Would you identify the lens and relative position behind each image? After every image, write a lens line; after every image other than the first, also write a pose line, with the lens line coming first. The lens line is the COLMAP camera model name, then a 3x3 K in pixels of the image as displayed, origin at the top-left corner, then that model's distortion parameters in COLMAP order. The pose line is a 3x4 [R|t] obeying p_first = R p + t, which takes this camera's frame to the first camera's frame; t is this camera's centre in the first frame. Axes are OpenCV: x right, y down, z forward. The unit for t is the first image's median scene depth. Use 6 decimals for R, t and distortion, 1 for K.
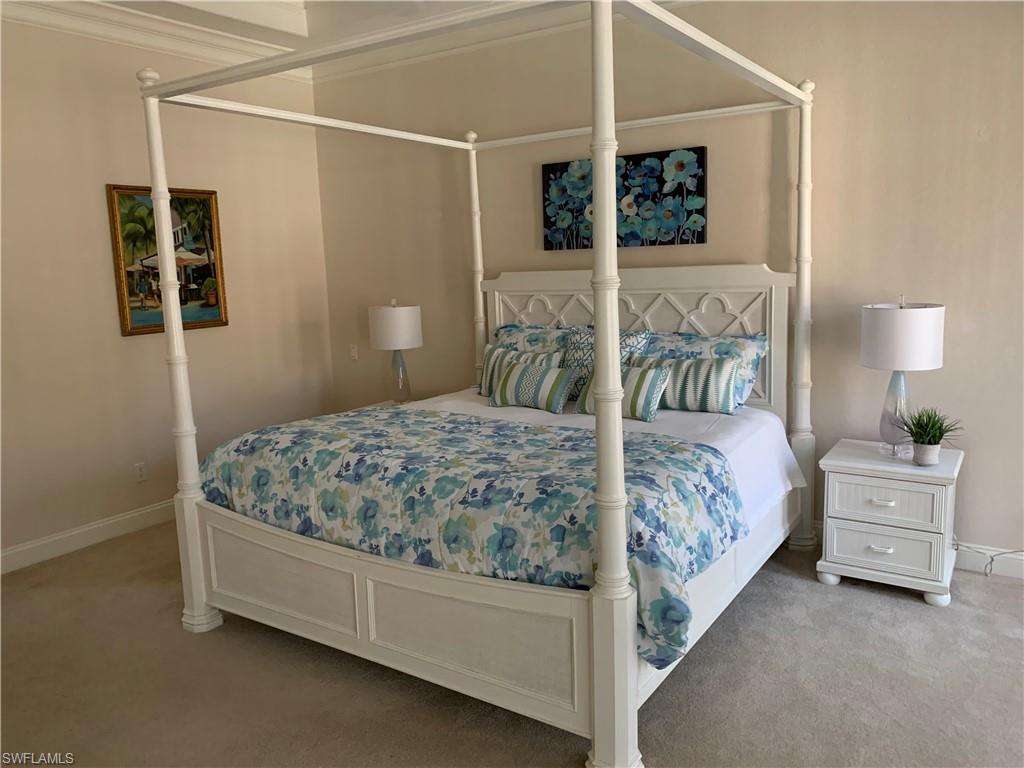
lens RADIAL K [[784.5, 0, 530.2], [0, 784.5, 388.0], [0, 0, 1]] dist [-0.009187, 0.008314]
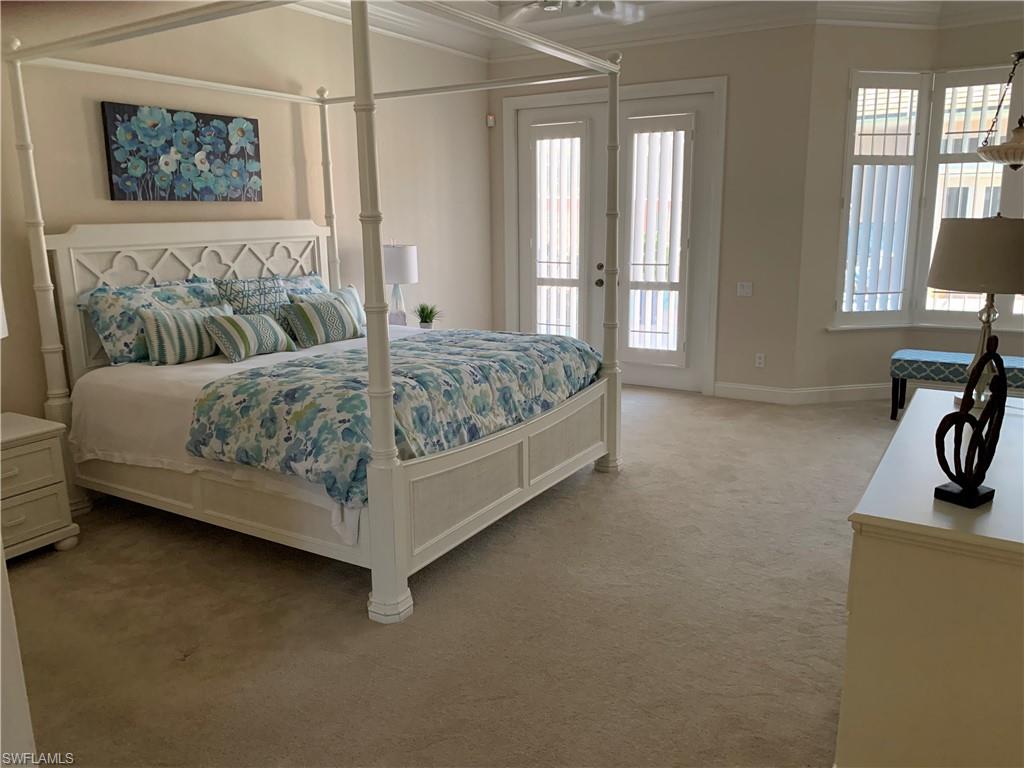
lens RADIAL K [[784.5, 0, 530.6], [0, 784.5, 379.4], [0, 0, 1]] dist [-0.009187, 0.008314]
pose [[-0.051860, -0.173303, 0.983502, -0.986275], [0.169488, 0.969013, 0.179687, -0.064803], [-0.984167, 0.176010, -0.020881, 0.648130]]
